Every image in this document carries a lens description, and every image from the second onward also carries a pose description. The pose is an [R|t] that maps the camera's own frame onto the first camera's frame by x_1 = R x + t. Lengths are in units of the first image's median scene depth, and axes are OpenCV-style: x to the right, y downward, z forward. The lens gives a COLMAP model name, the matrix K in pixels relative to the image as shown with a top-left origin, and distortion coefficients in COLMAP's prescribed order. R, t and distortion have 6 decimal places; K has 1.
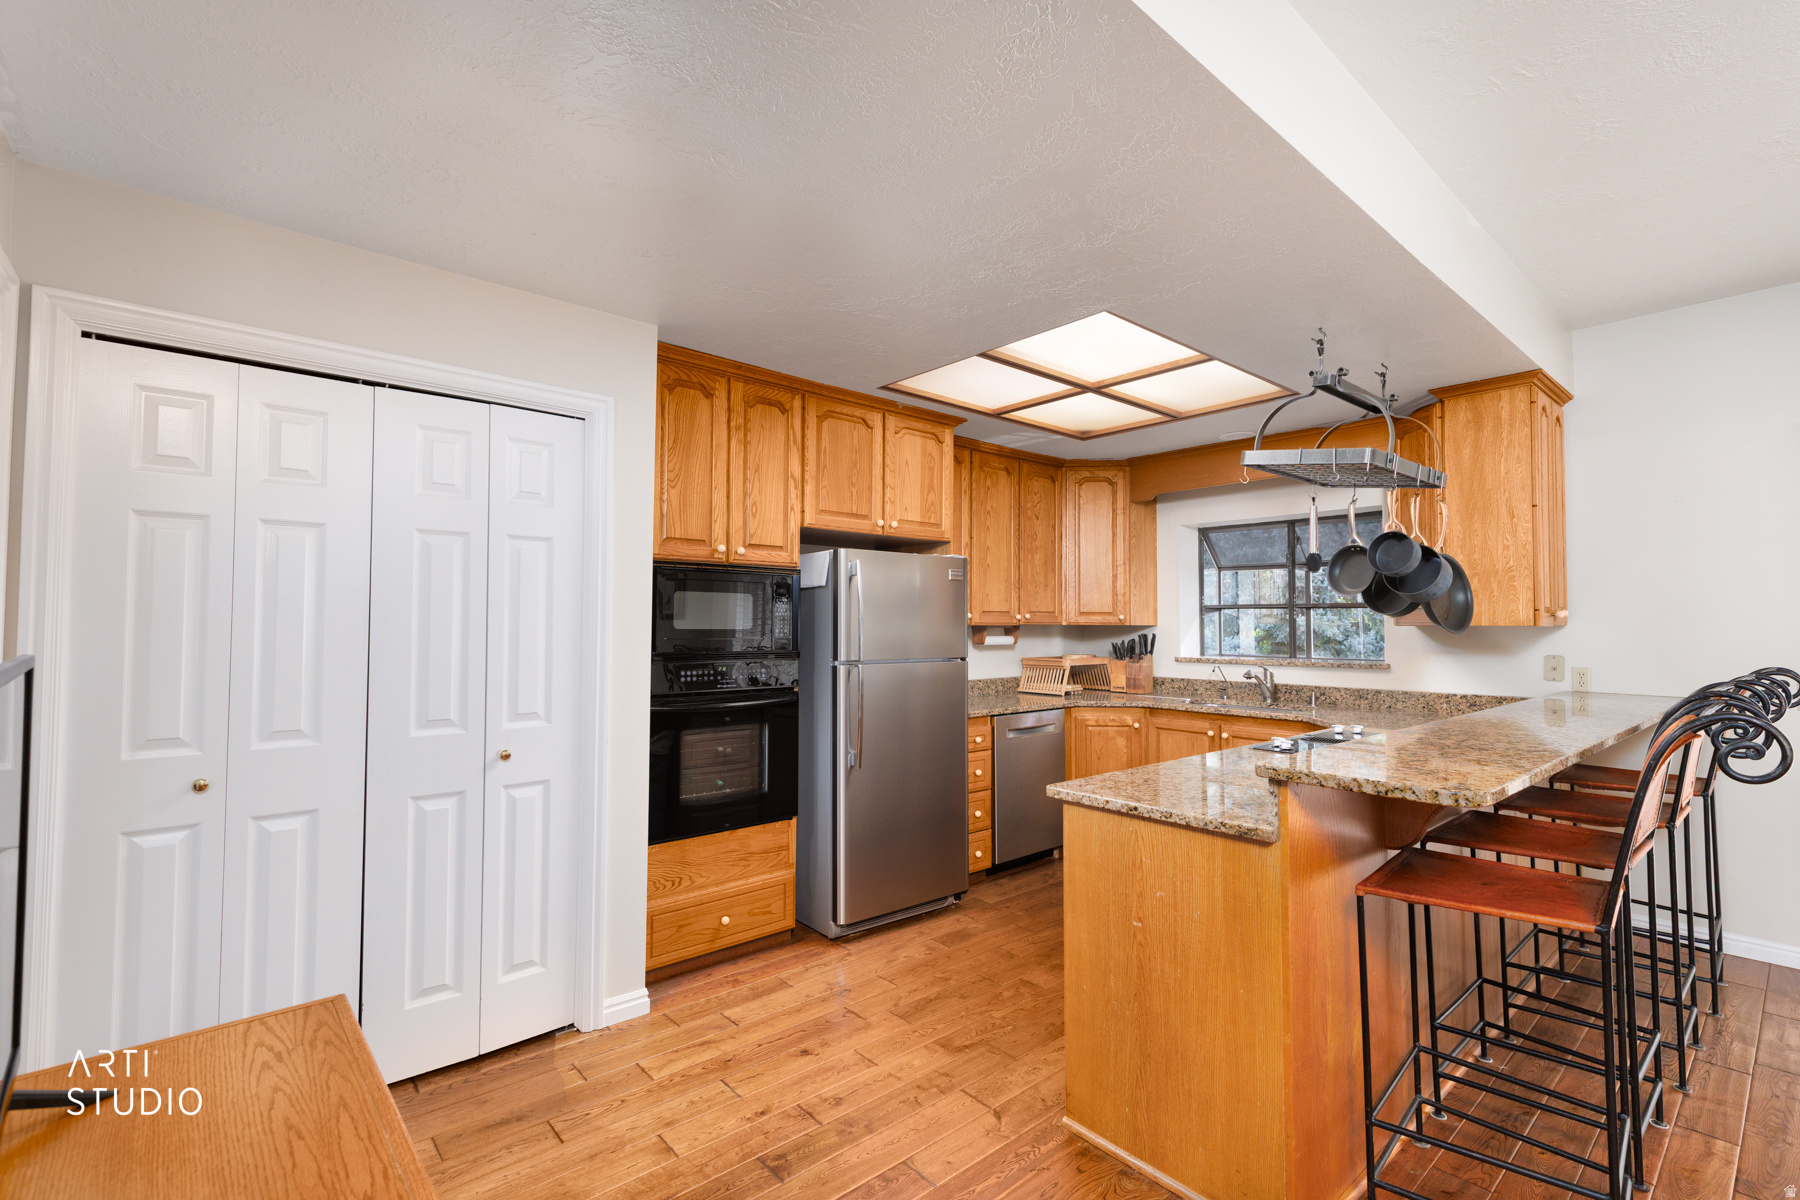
lens RADIAL K [[806.4, 0, 900.7], [0, 806.4, 592.2], [0, 0, 1]] dist [0.010757, -0.003295]
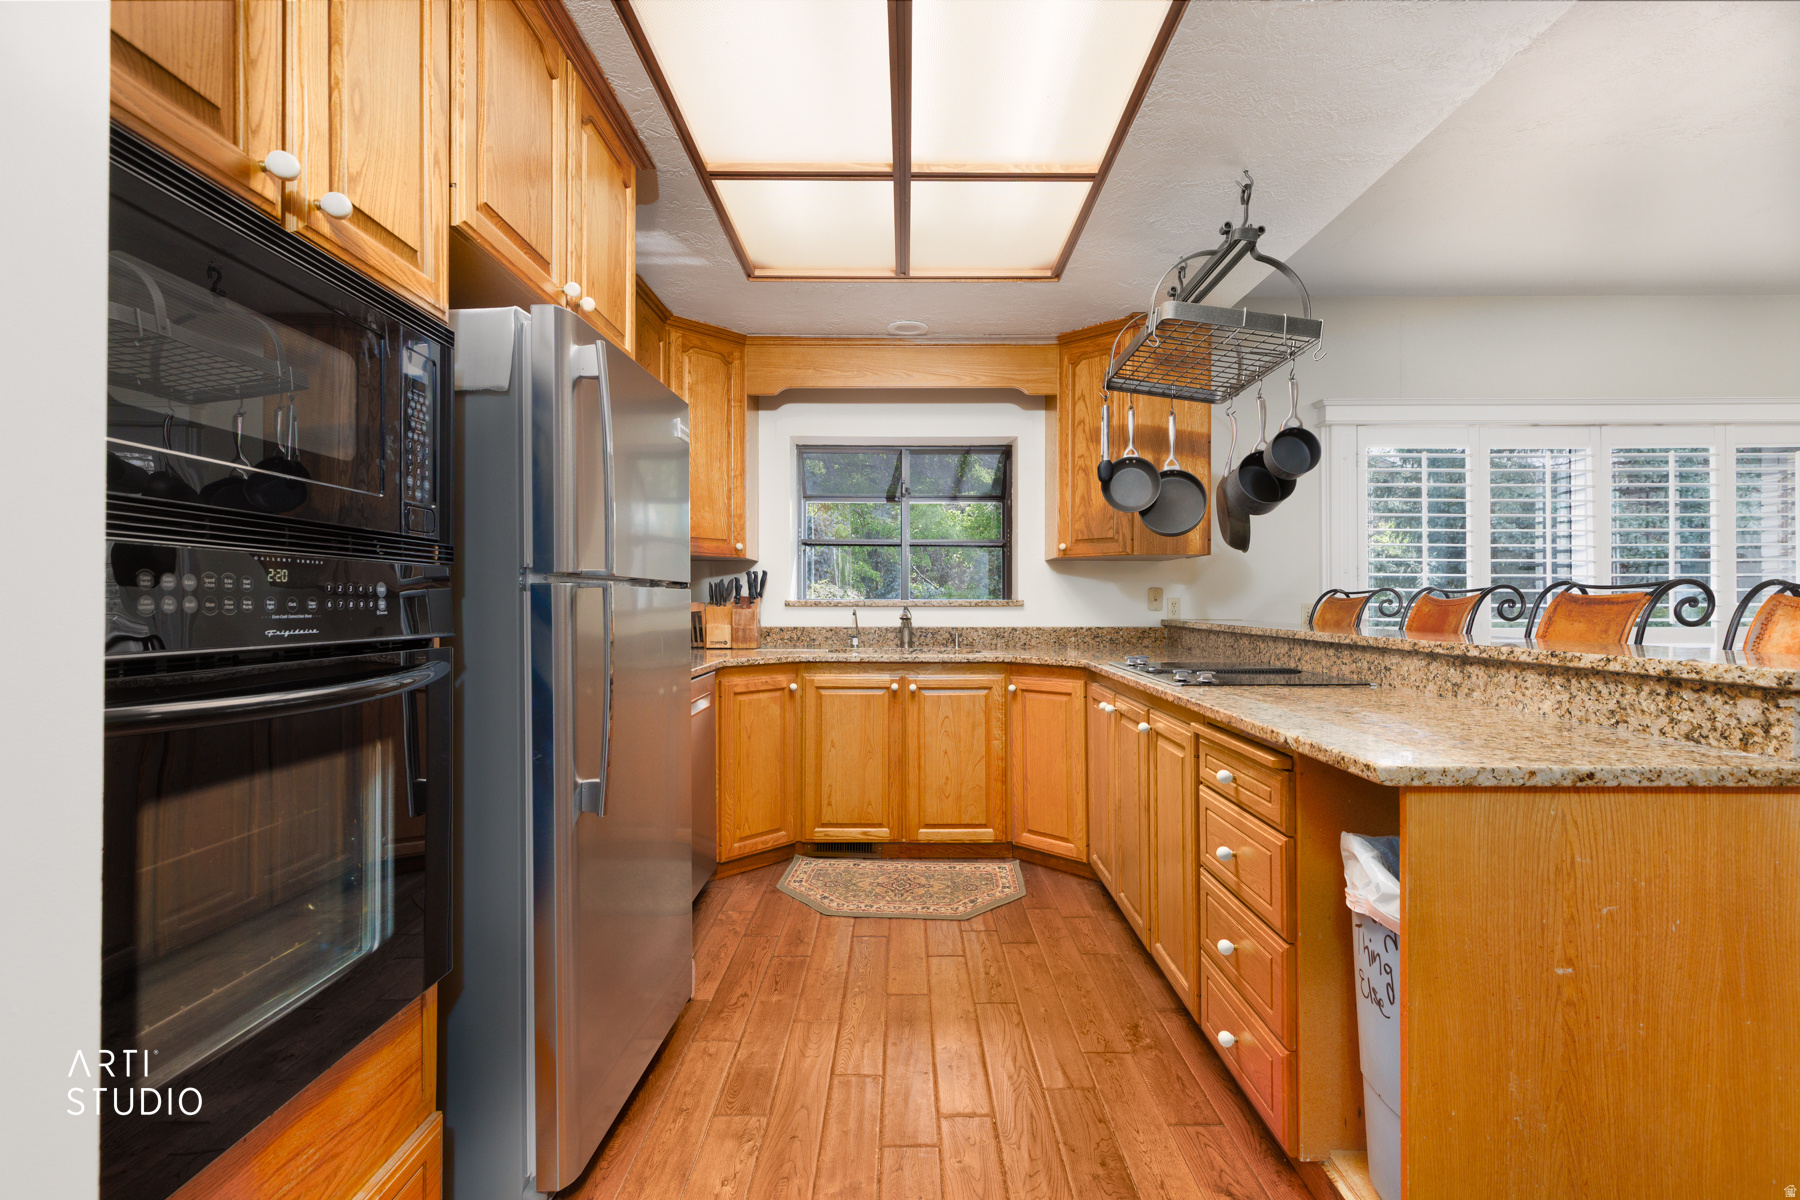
lens RADIAL K [[806.4, 0, 907.9], [0, 806.4, 597.0], [0, 0, 1]] dist [0.010757, -0.003295]
pose [[0.653083, 0.002408, 0.757282, -0.207587], [-0.029860, 0.999299, 0.022574, 0.062405], [-0.756697, -0.037356, 0.652697, 0.439464]]
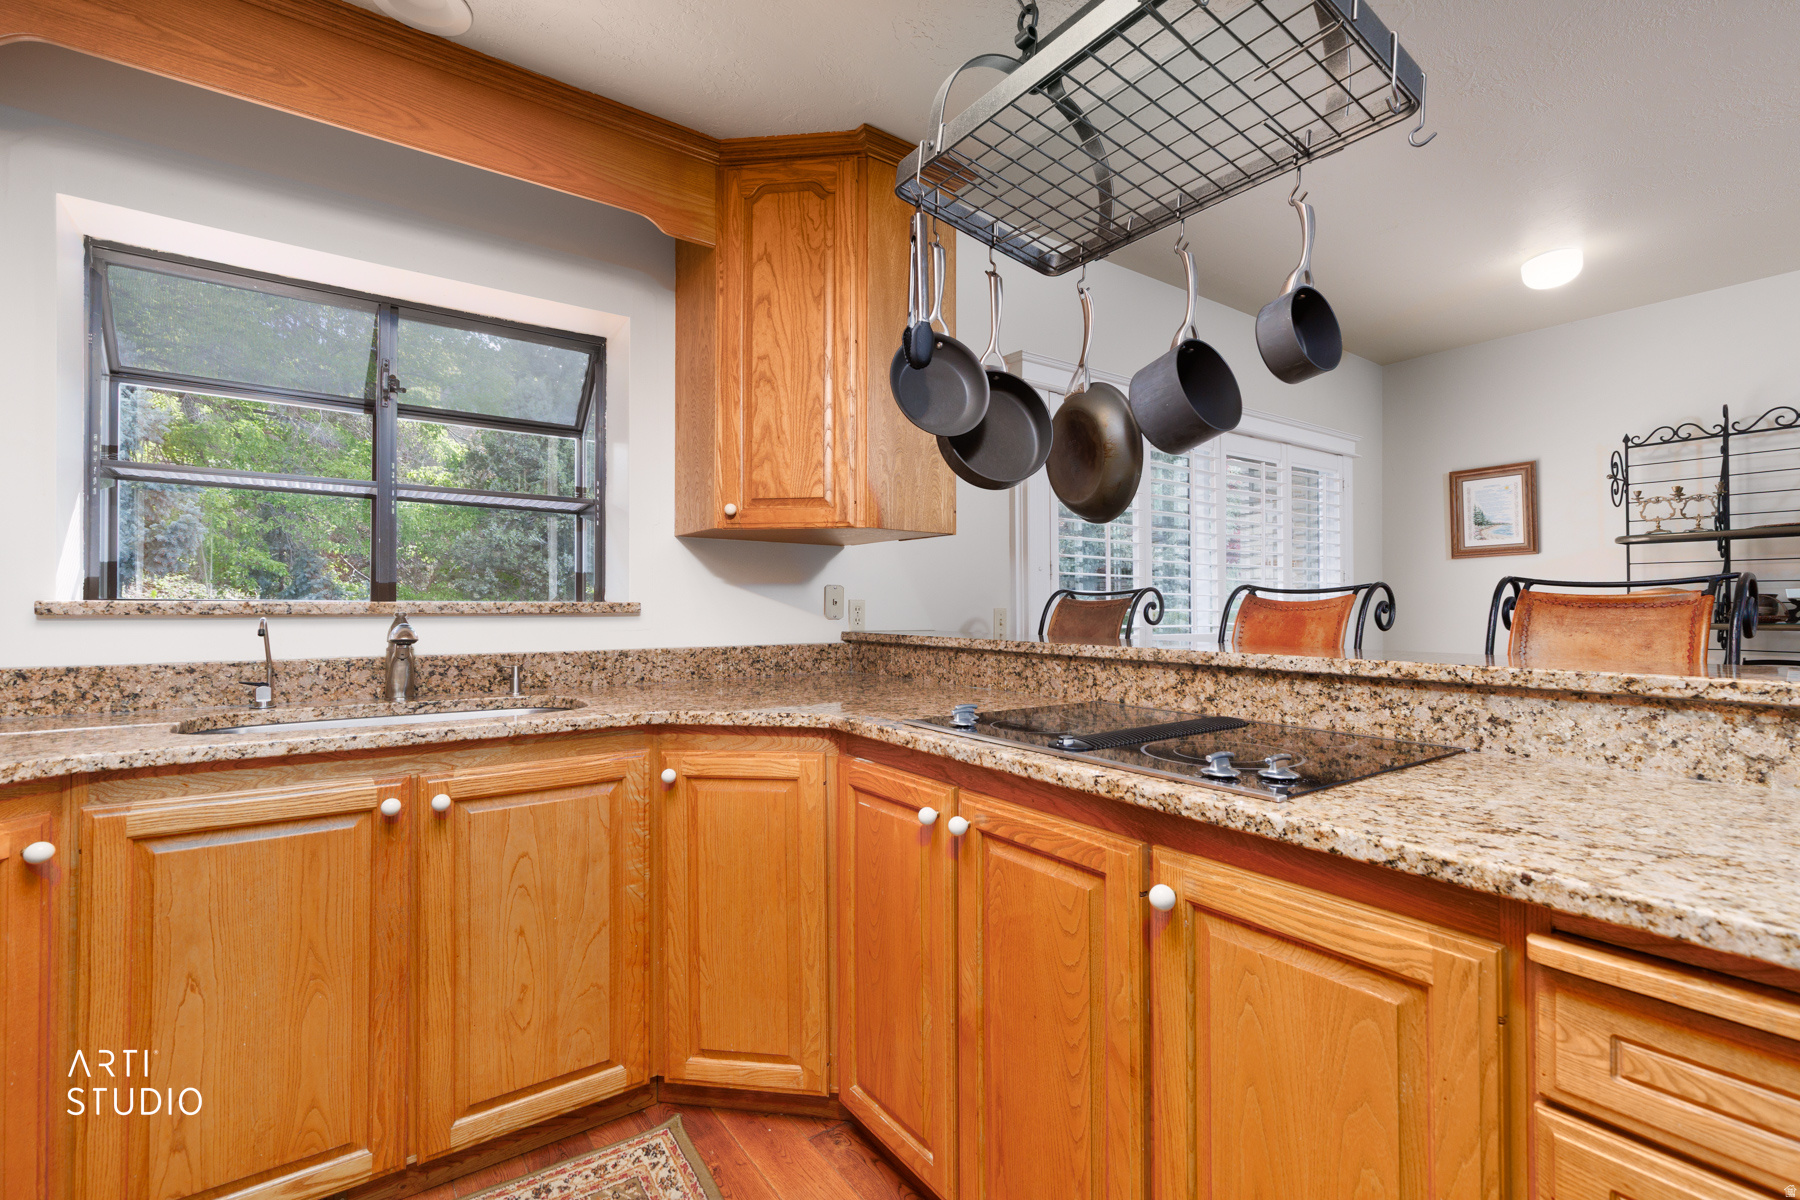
lens RADIAL K [[806.4, 0, 911.2], [0, 806.4, 597.9], [0, 0, 1]] dist [0.010757, -0.003295]
pose [[0.081195, 0.008902, 0.996658, 0.056768], [-0.040152, 0.999178, -0.005653, 0.075291], [-0.995889, -0.039559, 0.081486, 0.714445]]
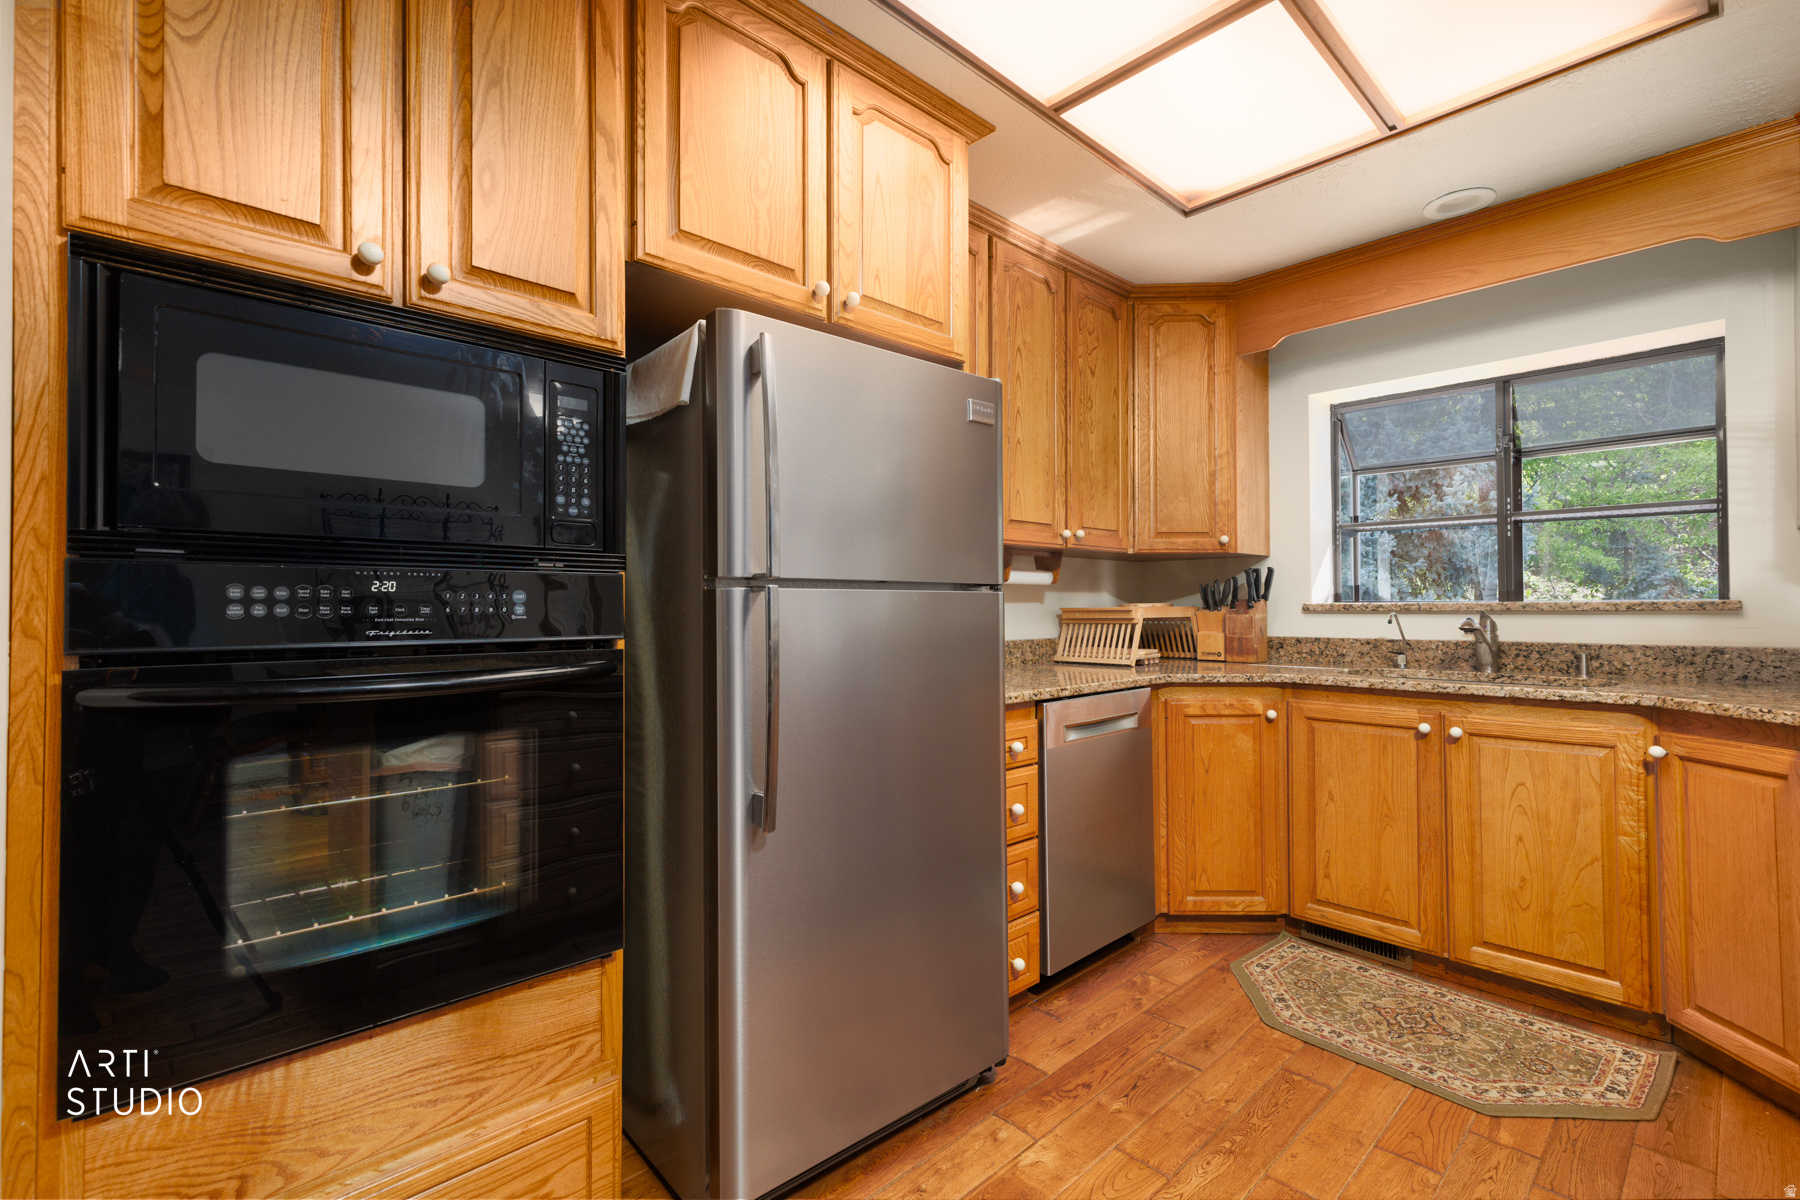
lens RADIAL K [[806.4, 0, 904.1], [0, 806.4, 597.6], [0, 0, 1]] dist [0.010757, -0.003295]
pose [[0.998896, -0.005932, 0.046598, -0.001032], [0.004656, 0.999613, 0.027429, 0.063723], [-0.046742, -0.027182, 0.998537, 0.434308]]
